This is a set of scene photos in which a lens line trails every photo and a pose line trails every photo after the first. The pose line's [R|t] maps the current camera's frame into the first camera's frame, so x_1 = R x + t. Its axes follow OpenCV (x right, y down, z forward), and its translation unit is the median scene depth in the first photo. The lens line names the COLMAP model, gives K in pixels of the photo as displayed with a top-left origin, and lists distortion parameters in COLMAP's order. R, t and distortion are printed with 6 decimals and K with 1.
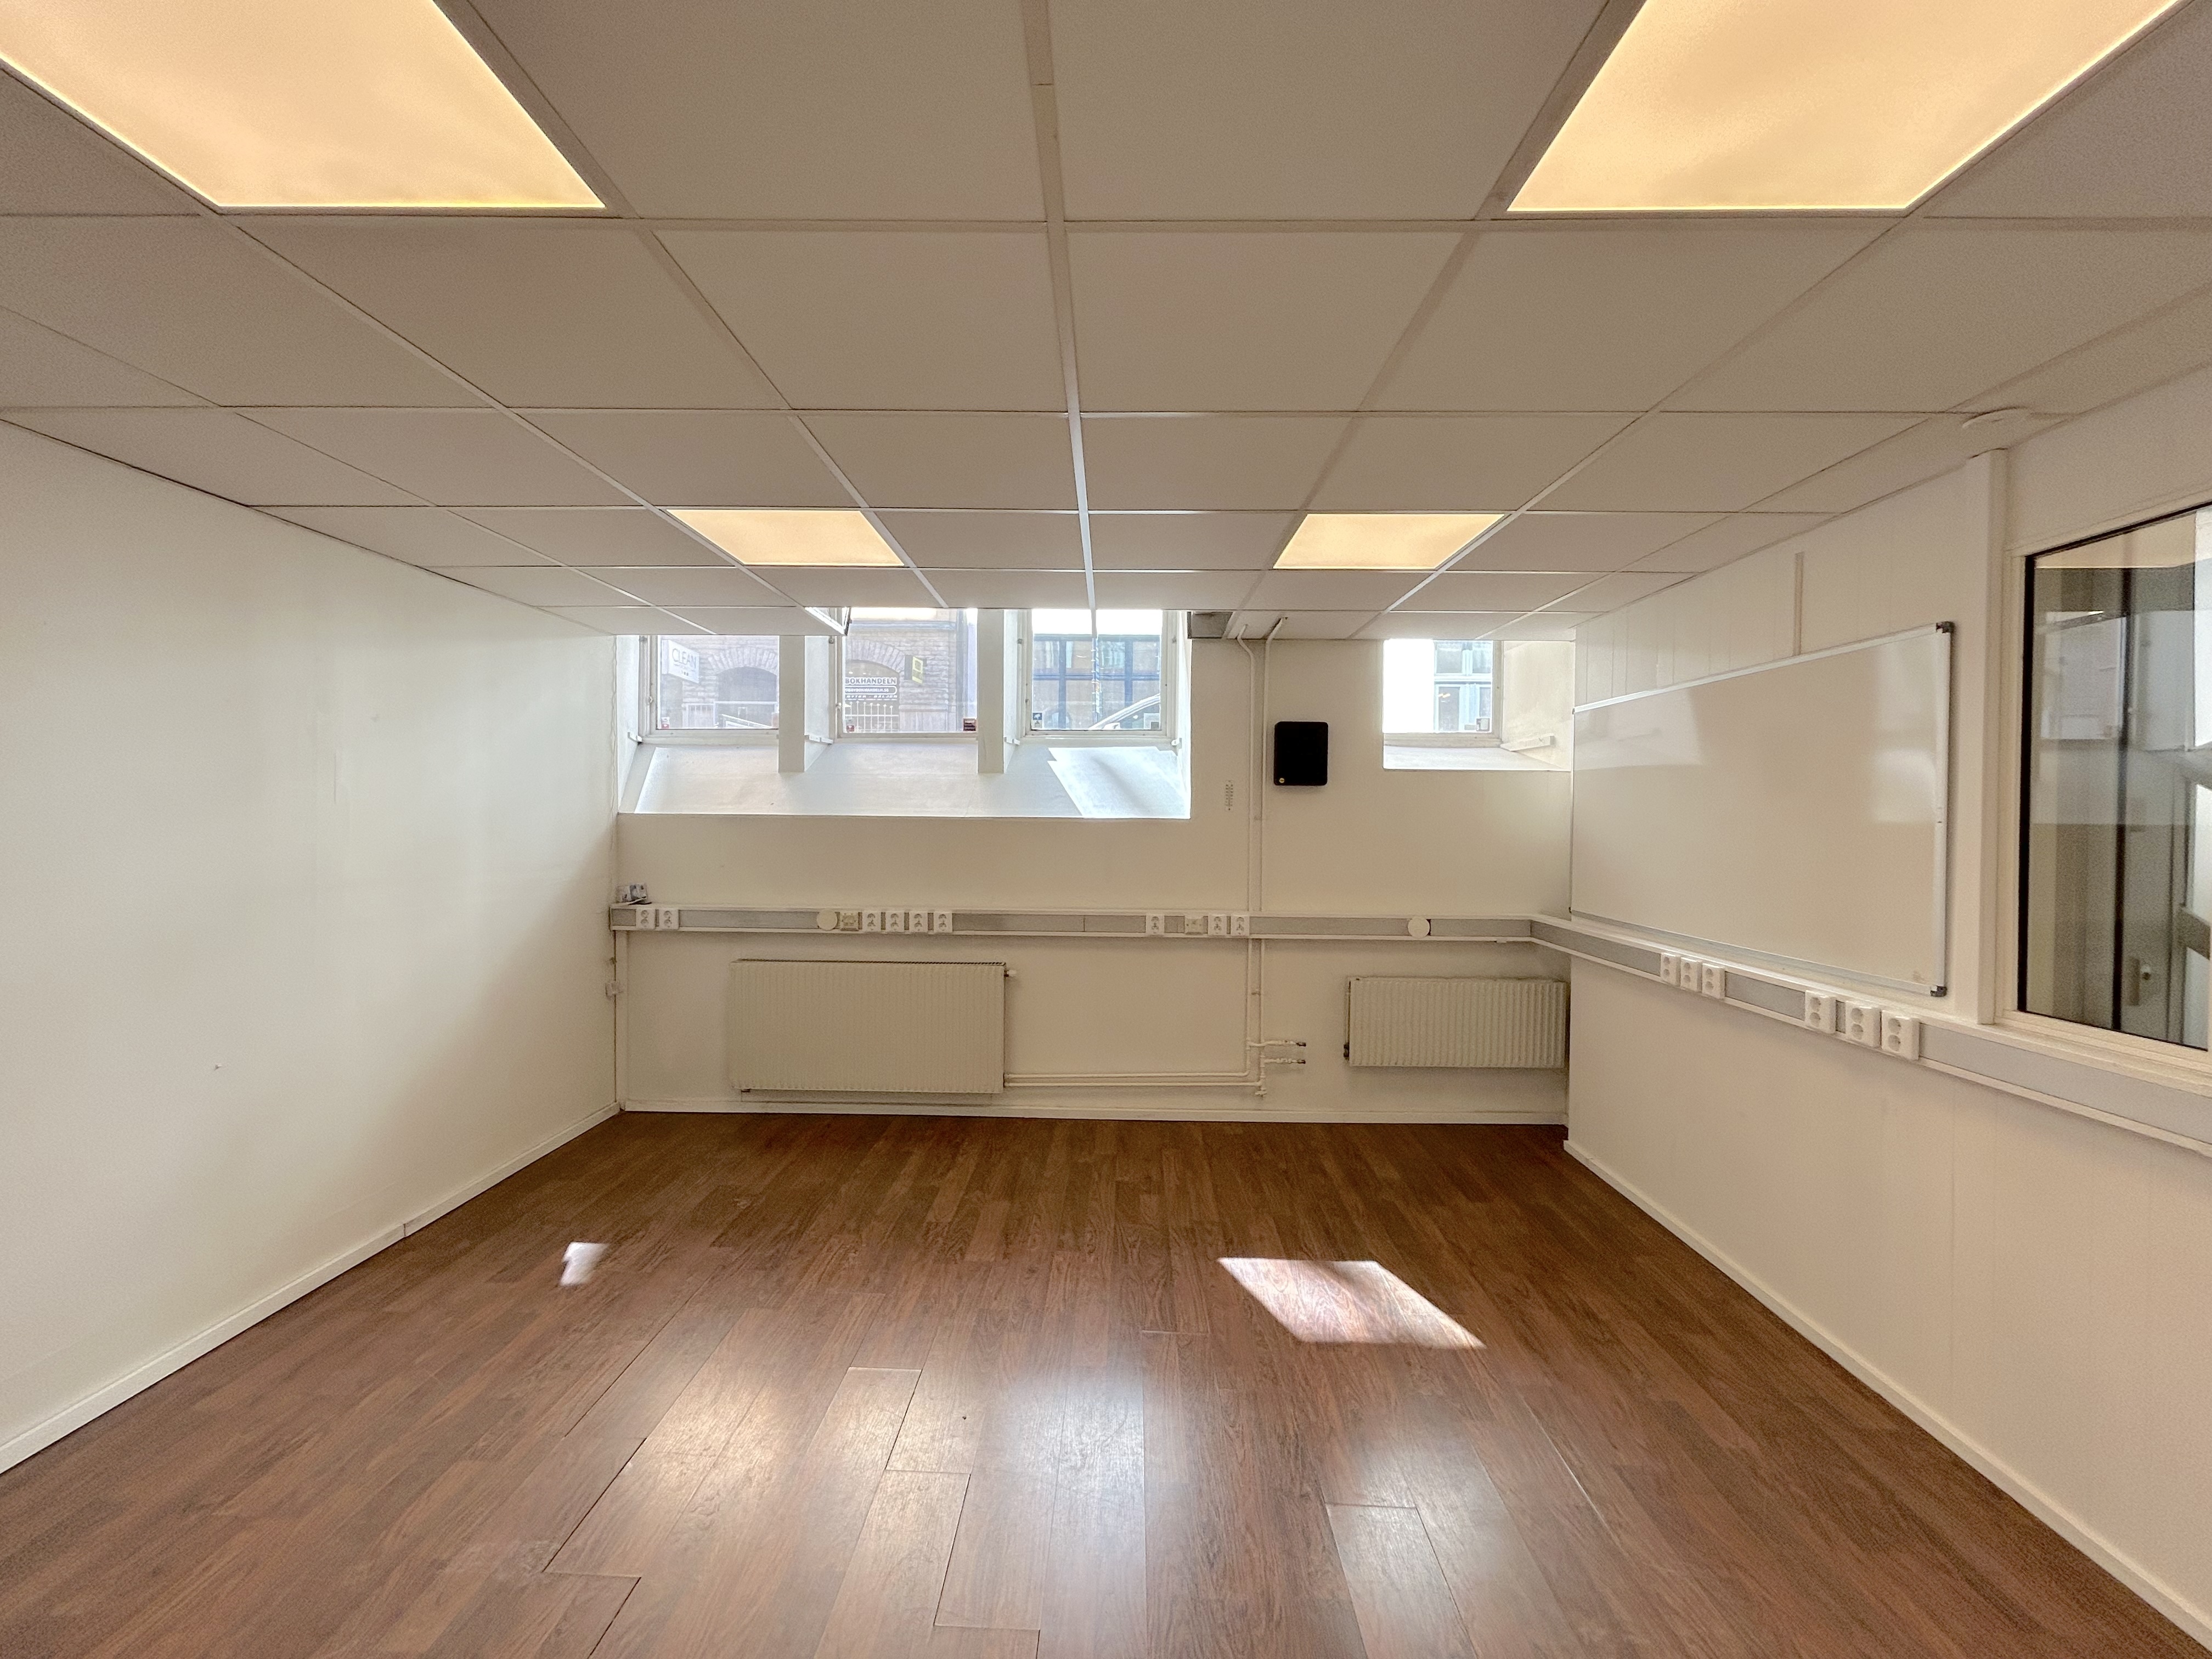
lens RADIAL K [[892.3, 0, 1105.5], [0, 892.3, 823.8], [0, 0, 1]] dist [-0.000124, 0.000547]
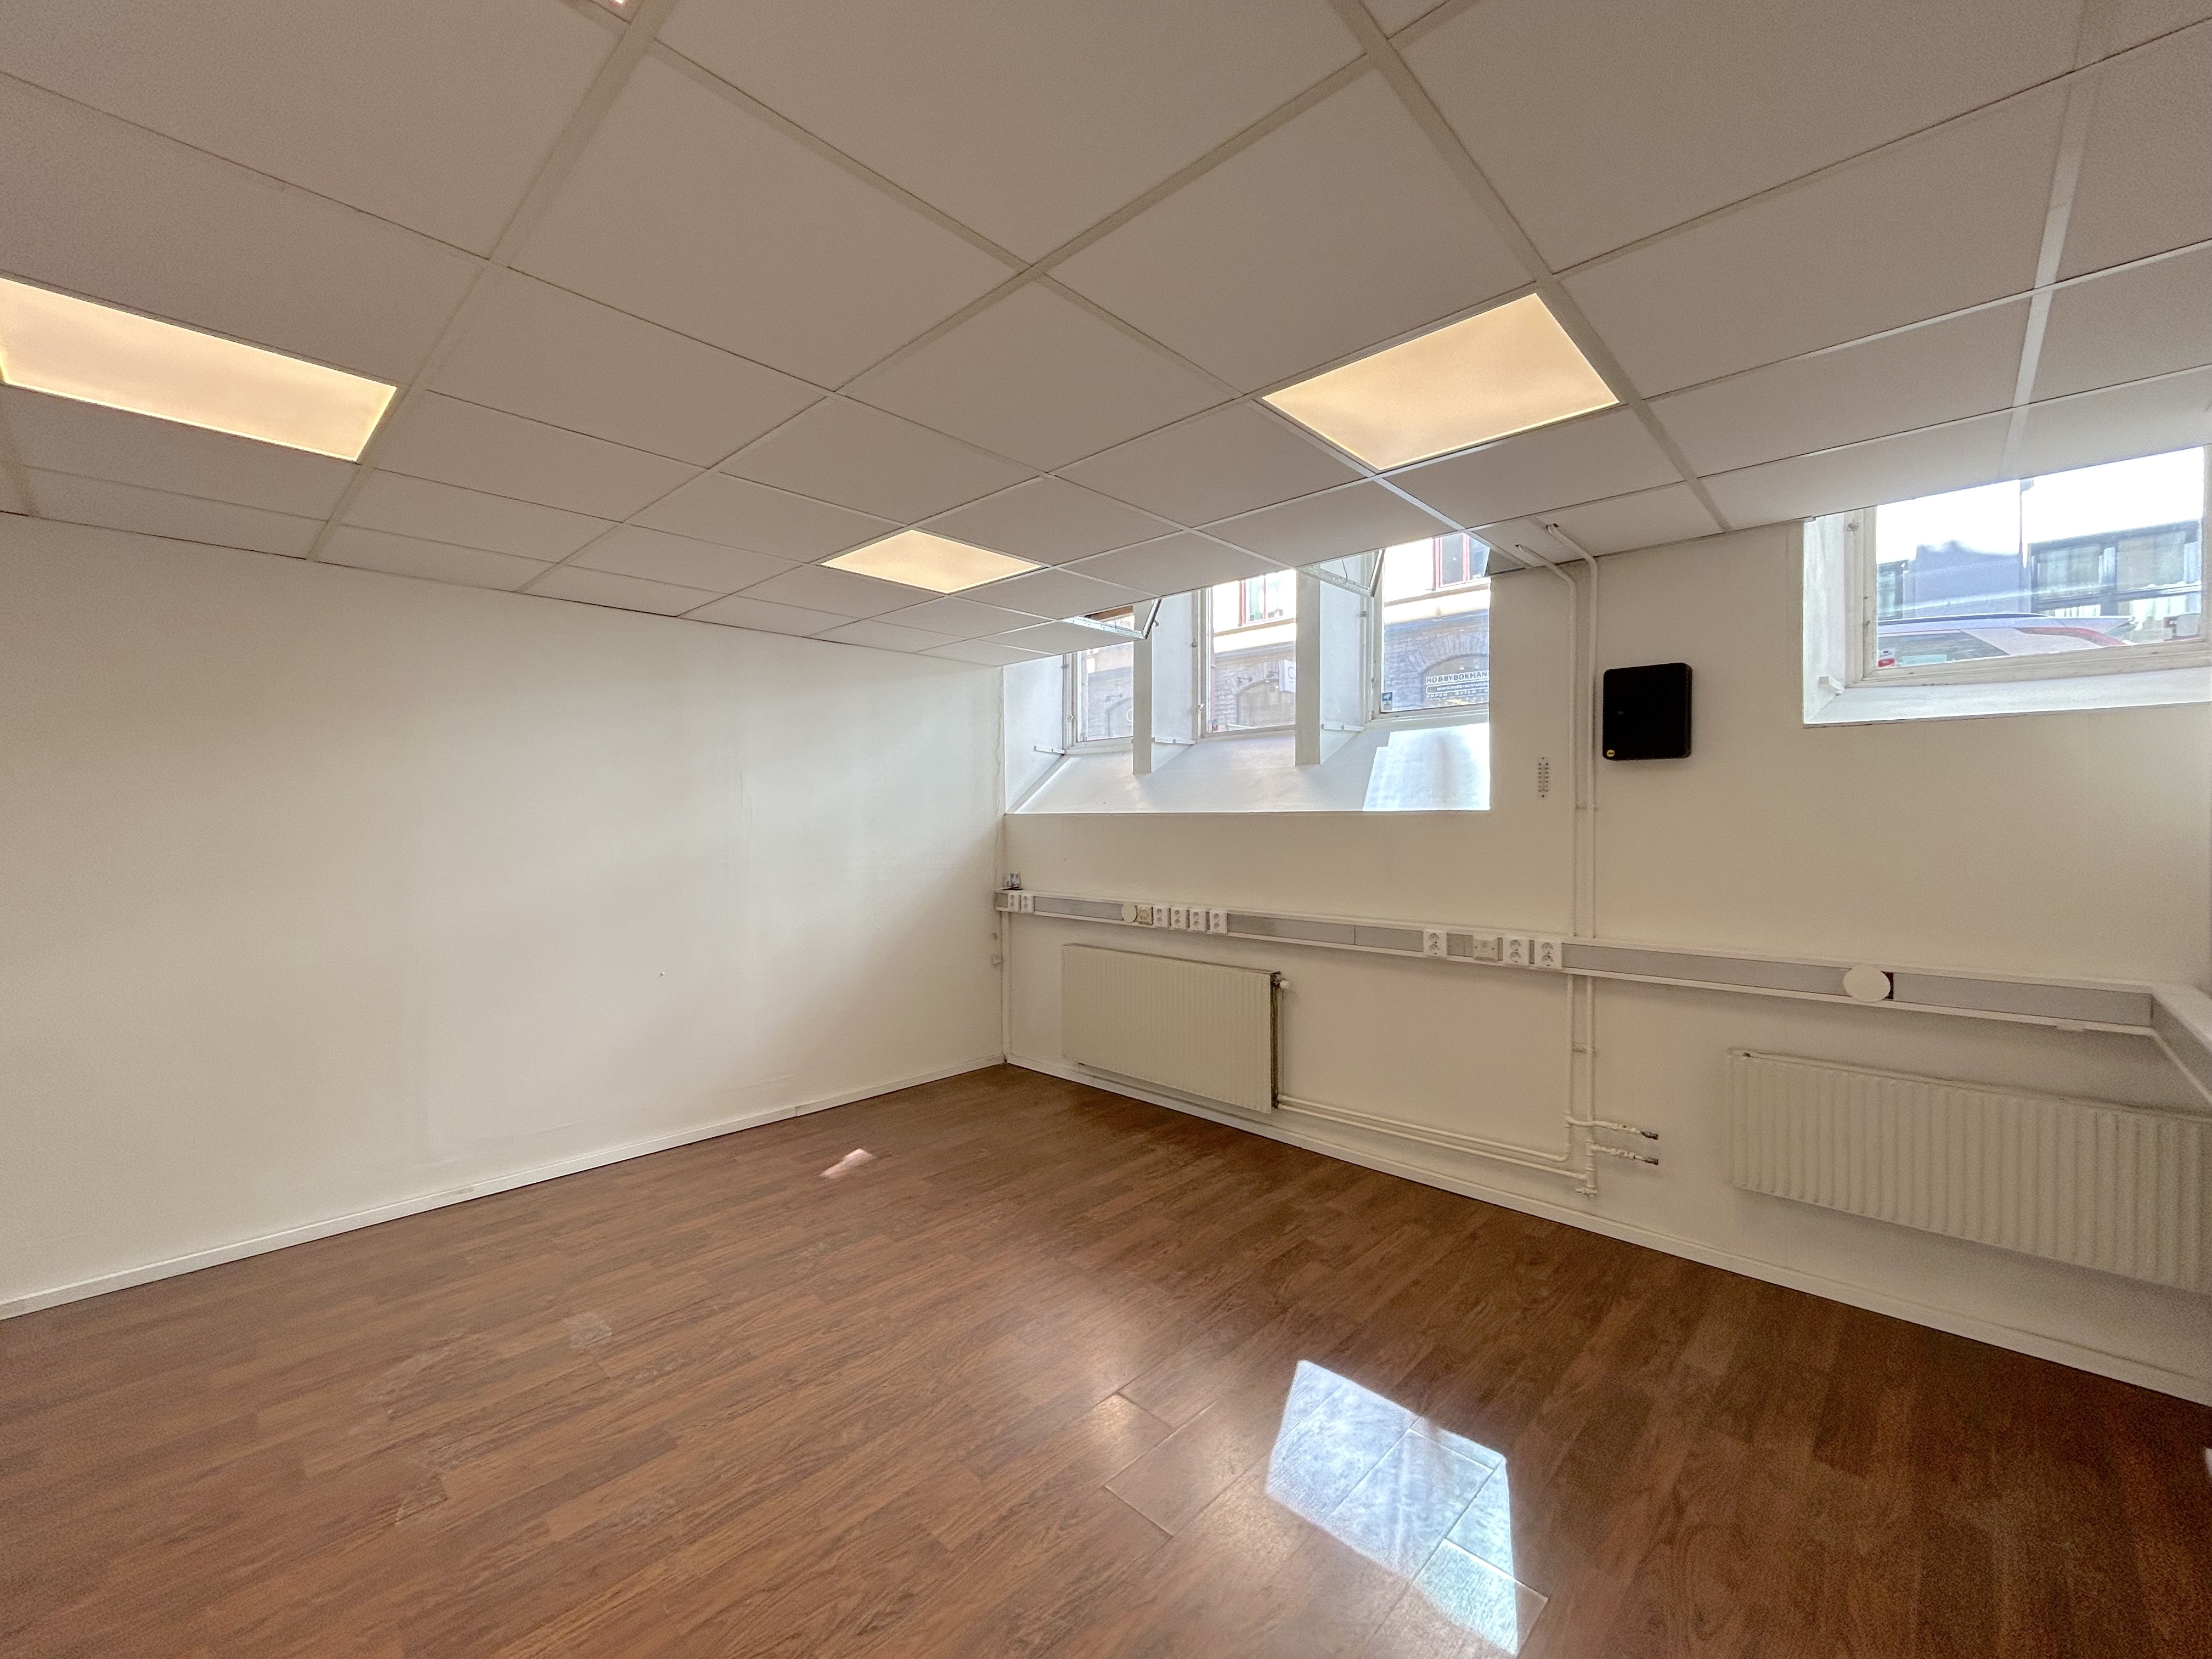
lens RADIAL K [[892.3, 0, 1104.6], [0, 892.3, 833.1], [0, 0, 1]] dist [-0.000124, 0.000547]
pose [[0.737664, 0.000232, -0.675167, 0.374226], [0.001876, 0.999995, 0.002394, 0.011910], [0.675165, -0.003032, 0.737661, 0.211430]]
